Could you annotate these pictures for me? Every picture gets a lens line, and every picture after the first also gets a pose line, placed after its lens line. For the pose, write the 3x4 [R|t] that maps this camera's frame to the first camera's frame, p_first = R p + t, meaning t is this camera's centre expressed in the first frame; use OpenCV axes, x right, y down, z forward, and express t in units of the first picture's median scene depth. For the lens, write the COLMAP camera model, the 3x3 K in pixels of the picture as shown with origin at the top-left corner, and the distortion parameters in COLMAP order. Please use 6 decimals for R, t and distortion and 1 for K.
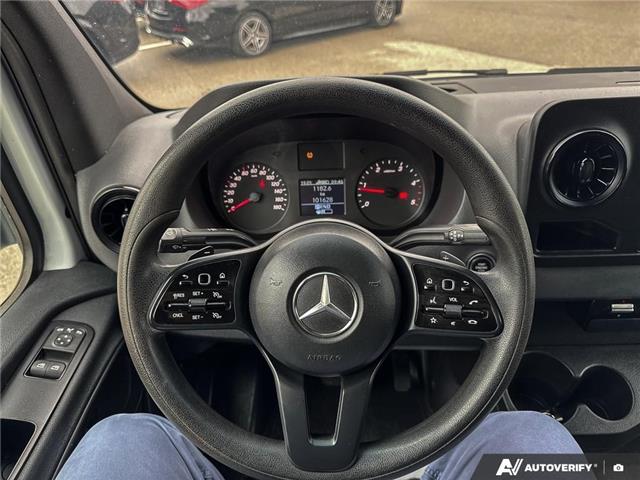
lens RADIAL K [[432.5, 0, 319.9], [0, 432.5, 250.4], [0, 0, 1]] dist [0.046807, -0.114768]
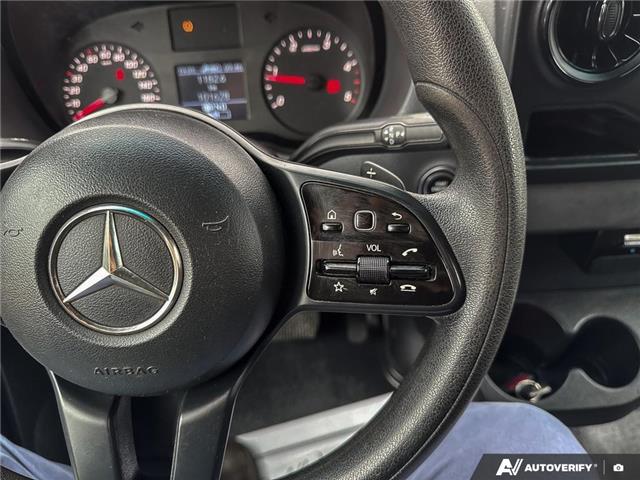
lens RADIAL K [[432.5, 0, 319.9], [0, 432.5, 250.4], [0, 0, 1]] dist [0.046807, -0.114768]
pose [[0.998345, -0.043395, 0.037743, 0.160511], [0.036877, 0.986605, 0.158906, 0.020845], [-0.044133, -0.157251, 0.986572, 0.345205]]
